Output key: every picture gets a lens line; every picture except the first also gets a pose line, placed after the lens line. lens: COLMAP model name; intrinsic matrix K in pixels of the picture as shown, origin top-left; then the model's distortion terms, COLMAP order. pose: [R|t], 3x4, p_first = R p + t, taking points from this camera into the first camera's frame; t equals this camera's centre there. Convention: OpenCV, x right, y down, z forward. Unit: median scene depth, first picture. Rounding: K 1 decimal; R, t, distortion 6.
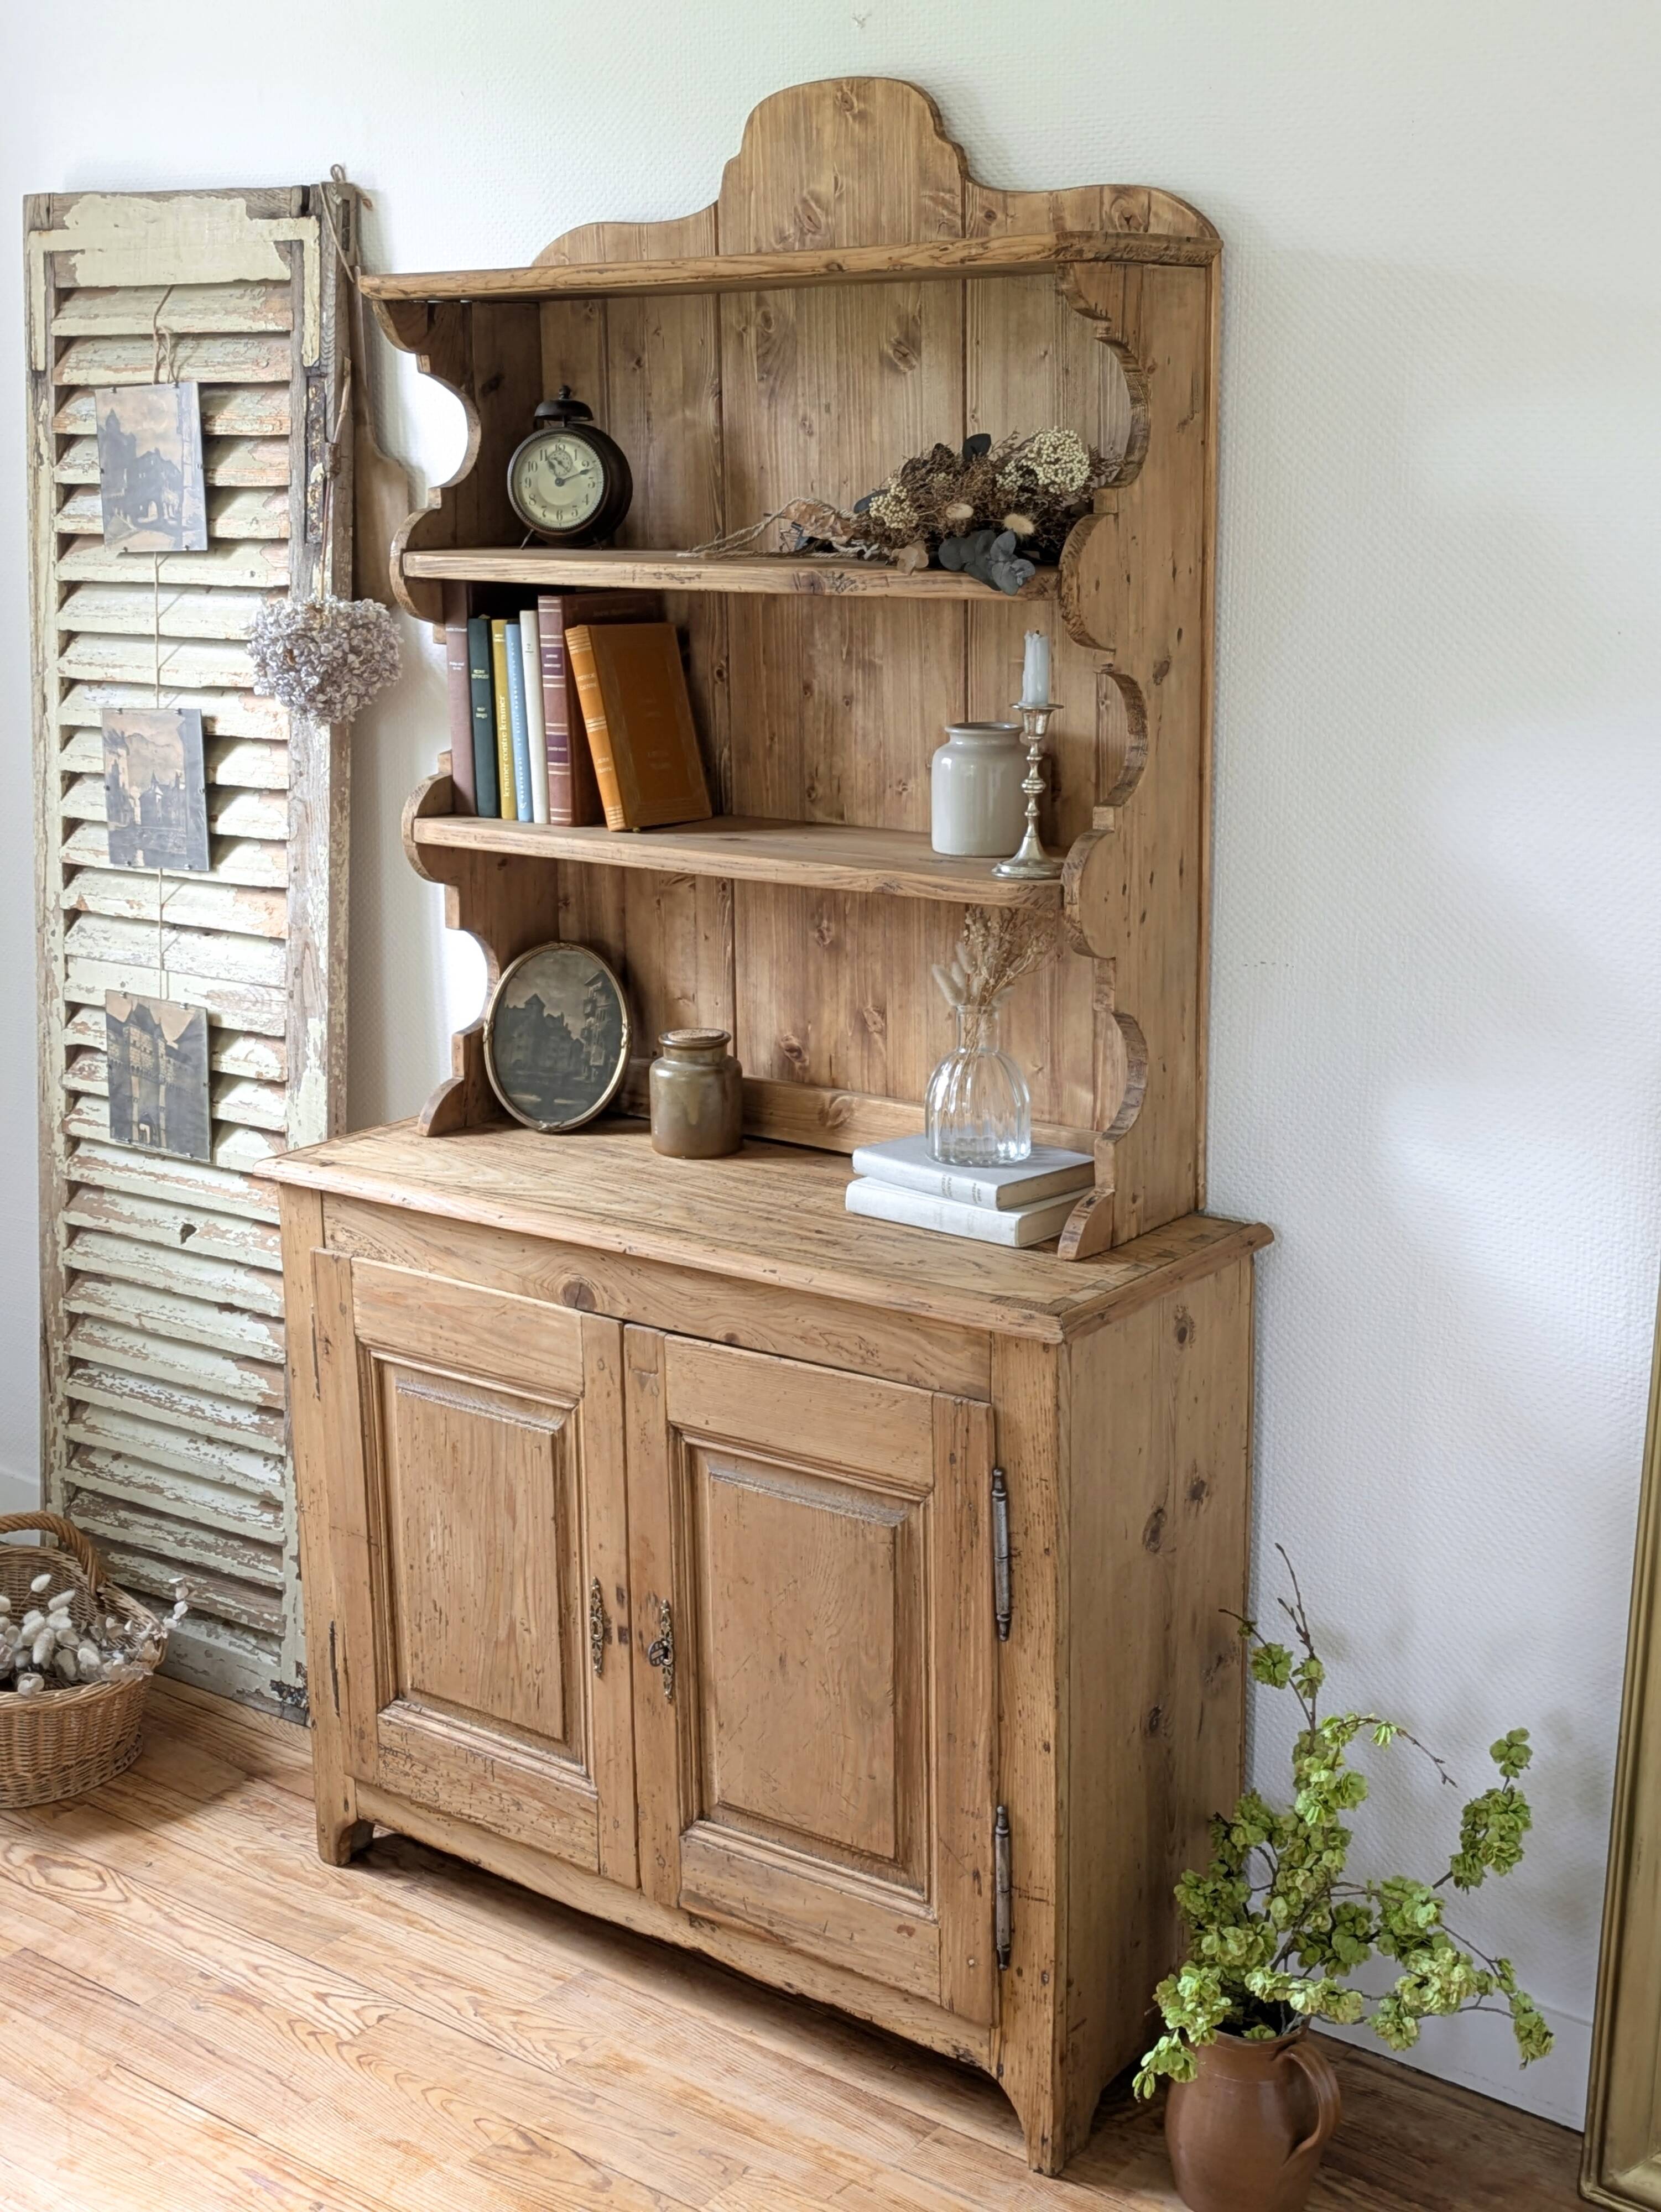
lens RADIAL K [[2805.2, 0, 827.6], [0, 2805.2, 1080.6], [0, 0, 1]] dist [0.059303, 0.000000]
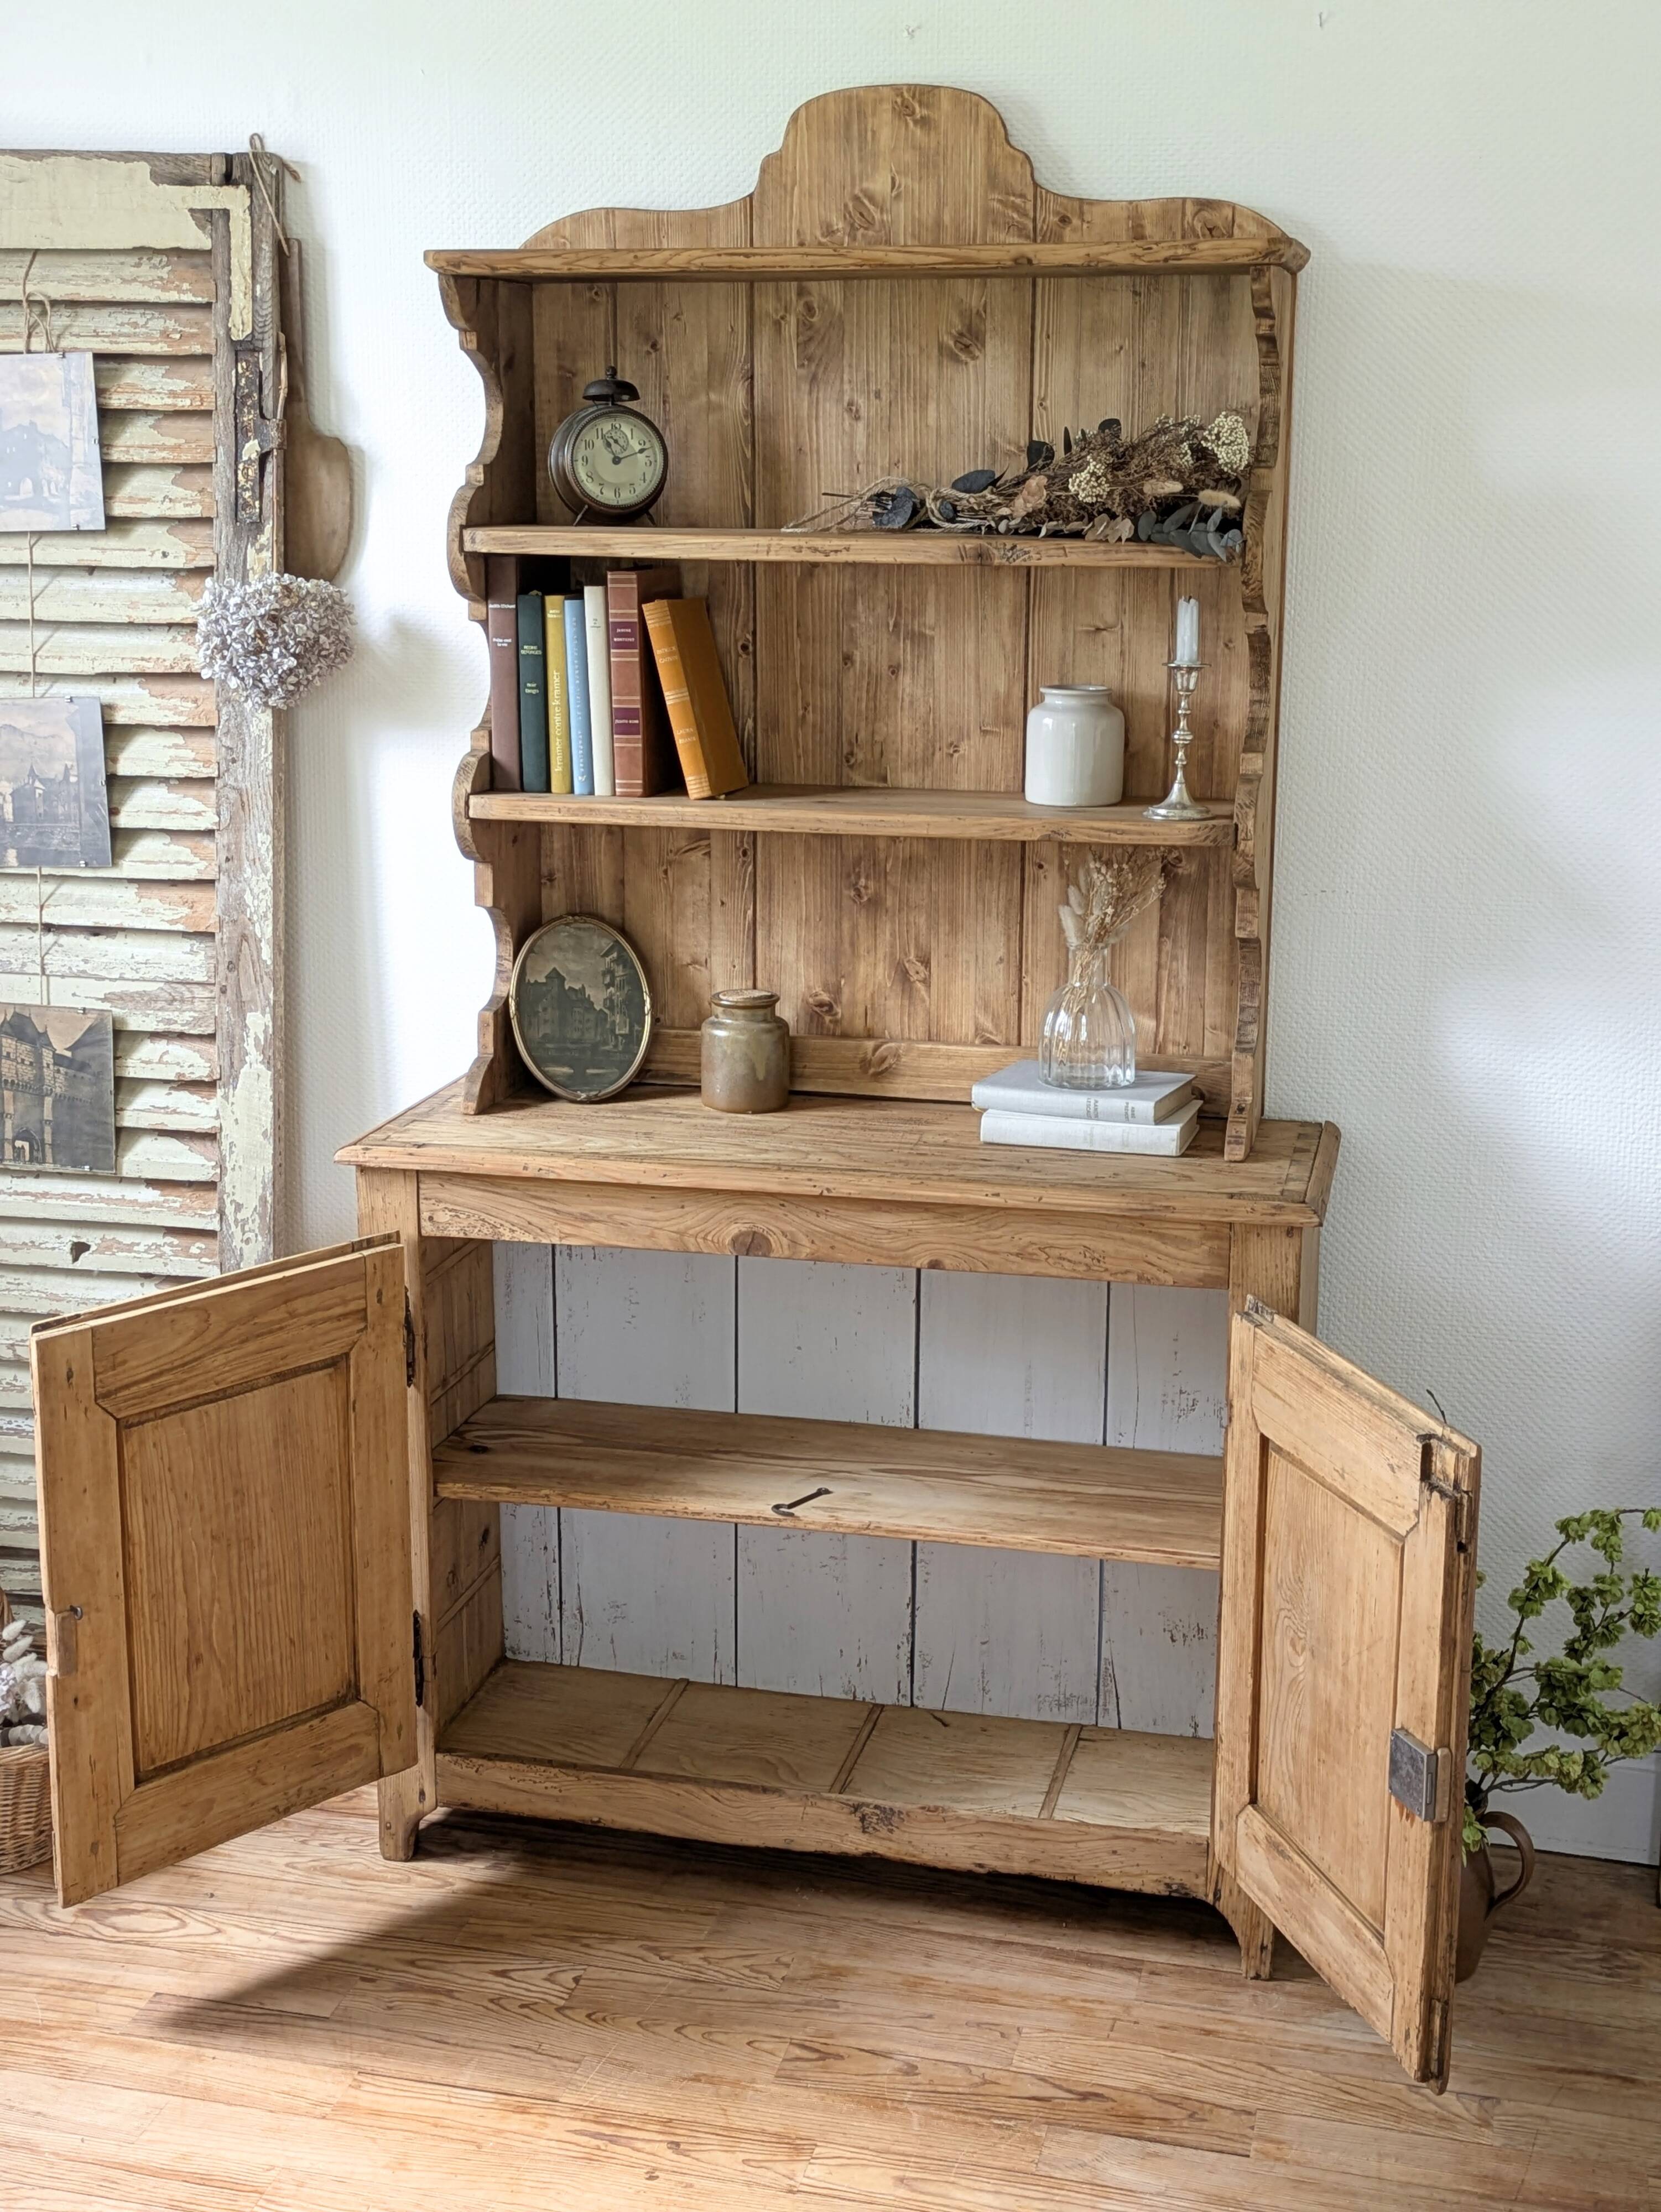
lens RADIAL K [[2805.2, 0, 825.5], [0, 2805.2, 1104.1], [0, 0, 1]] dist [0.059303, 0.000000]
pose [[0.916424, -0.073473, 0.393407, -0.461950], [0.073855, 0.997168, 0.014188, 0.012289], [-0.393336, 0.016053, 0.919255, 0.033911]]
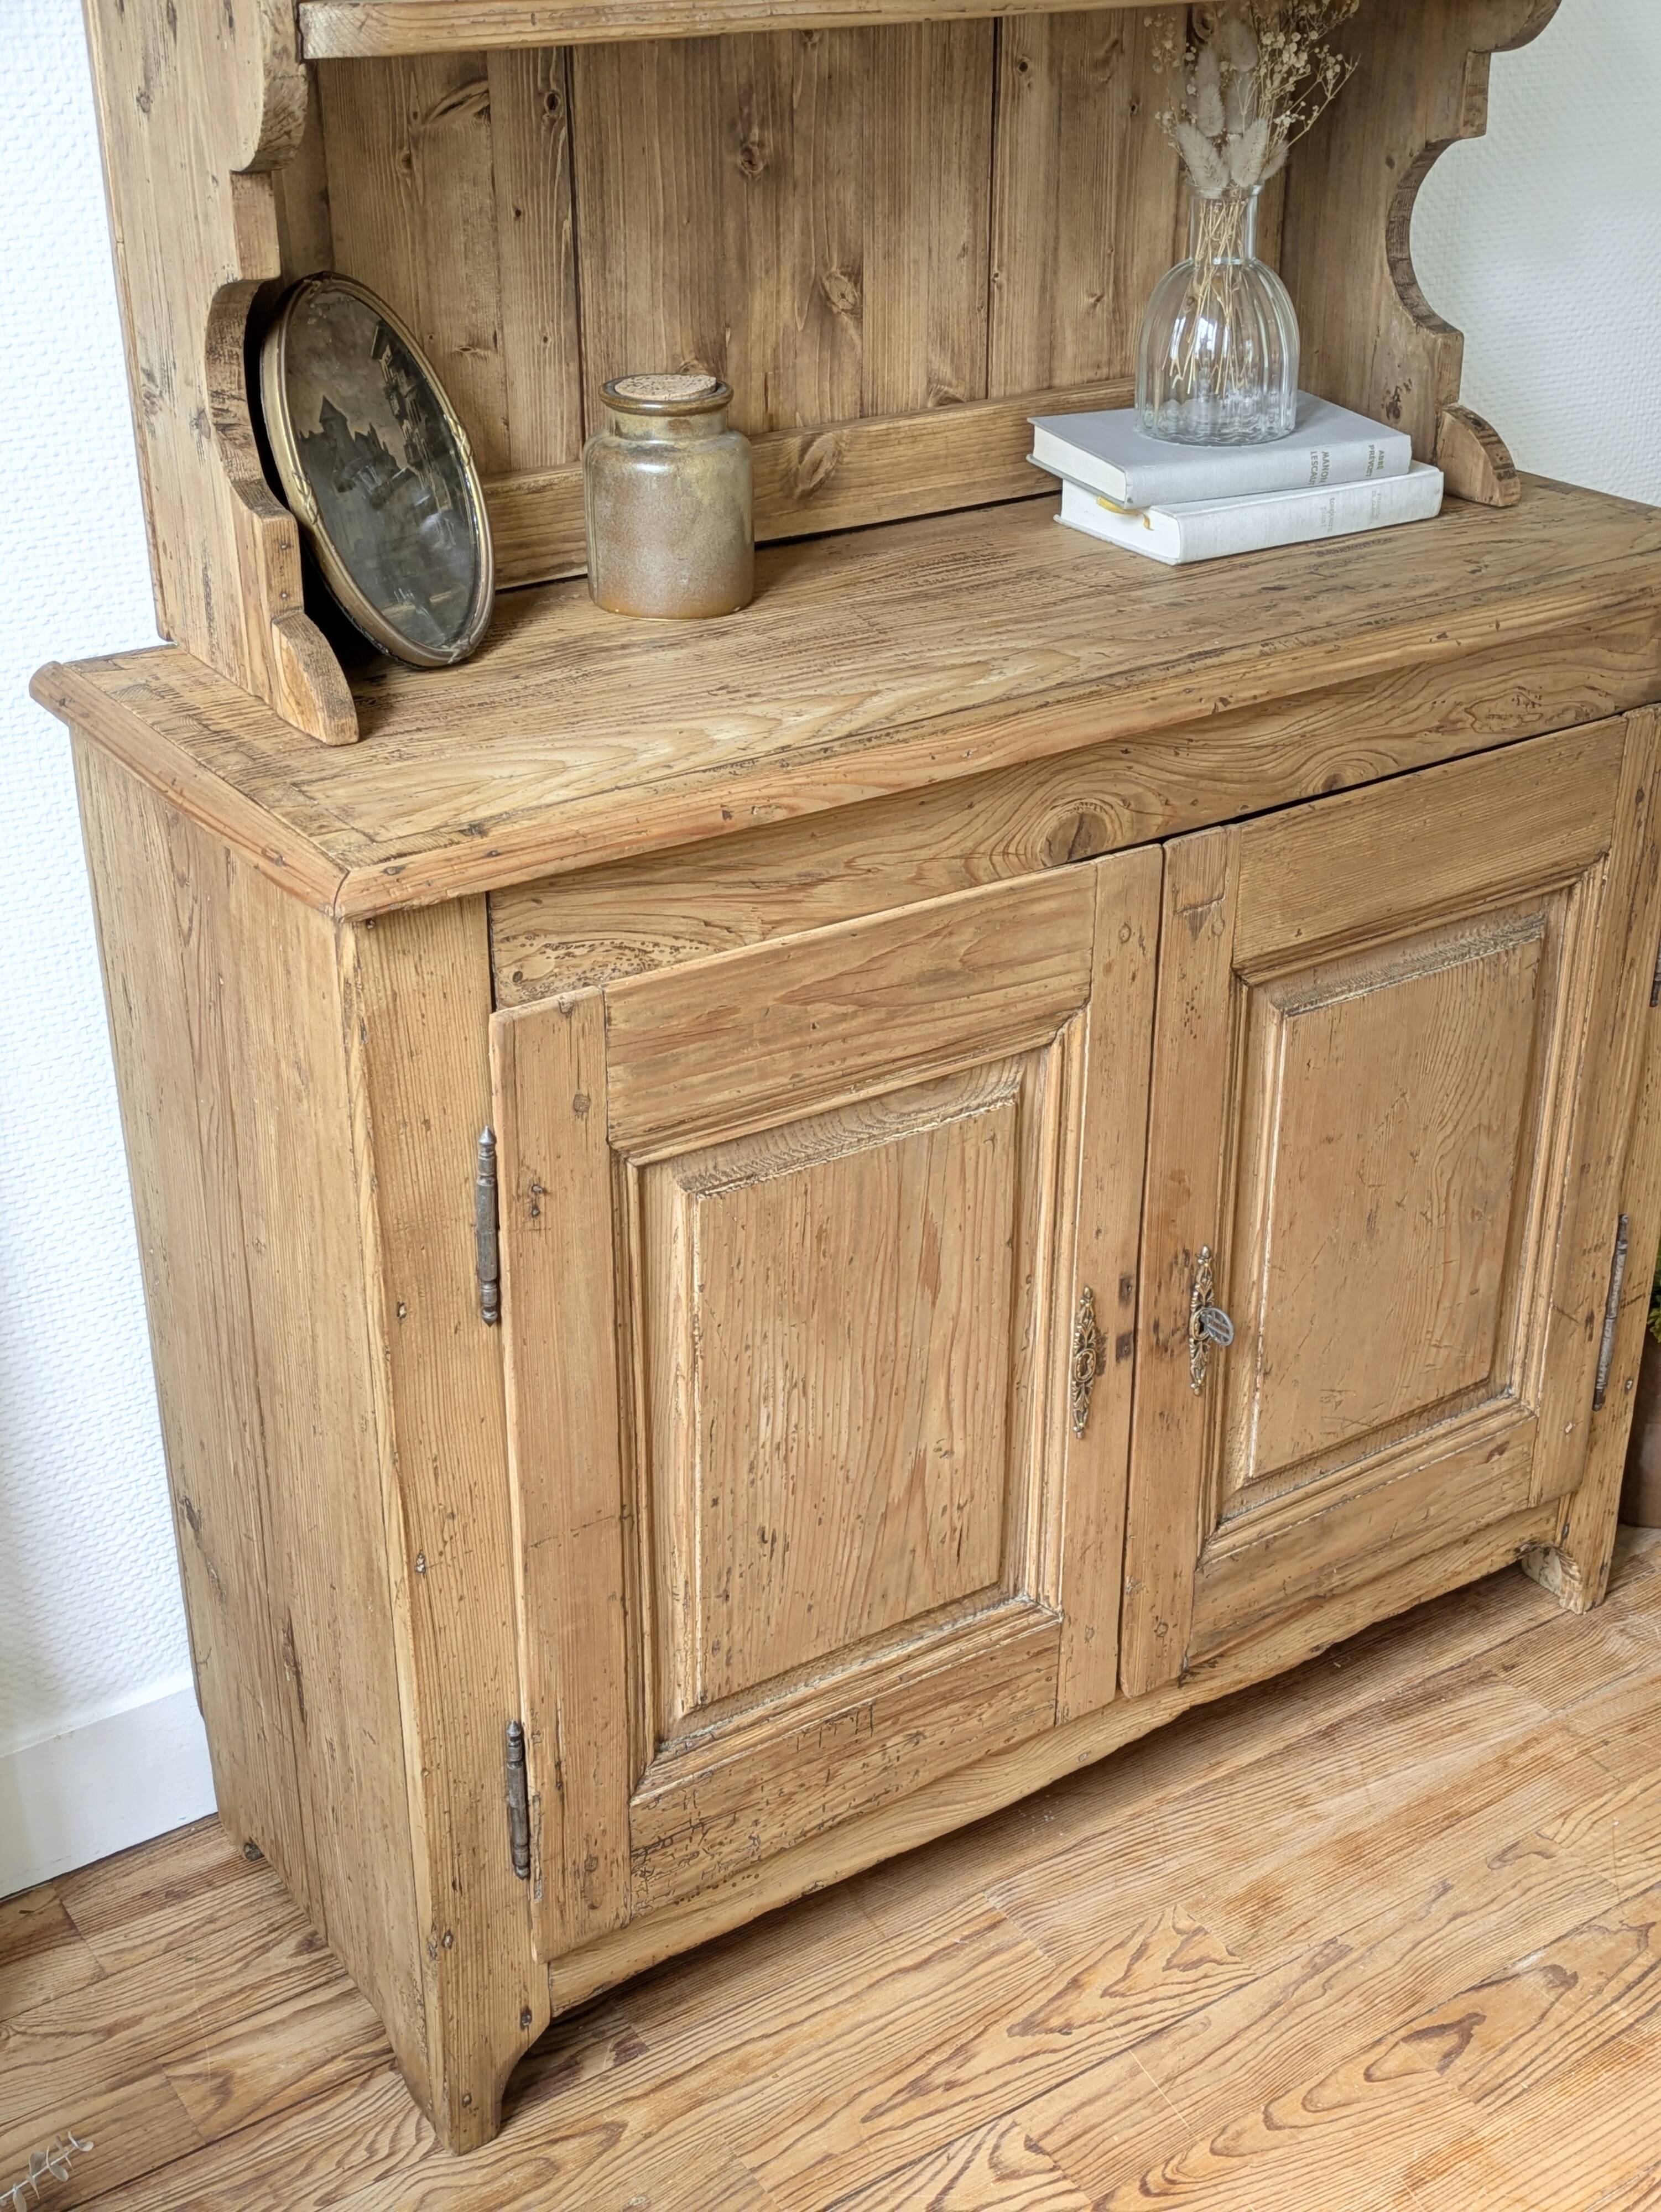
lens RADIAL K [[2805.2, 0, 853.2], [0, 2805.2, 1105.0], [0, 0, 1]] dist [0.059303, 0.000000]
pose [[0.318479, -0.415157, 0.852183, -0.593380], [0.206379, 0.907796, 0.365122, -0.086972], [-0.925191, 0.059589, 0.374794, 0.824060]]
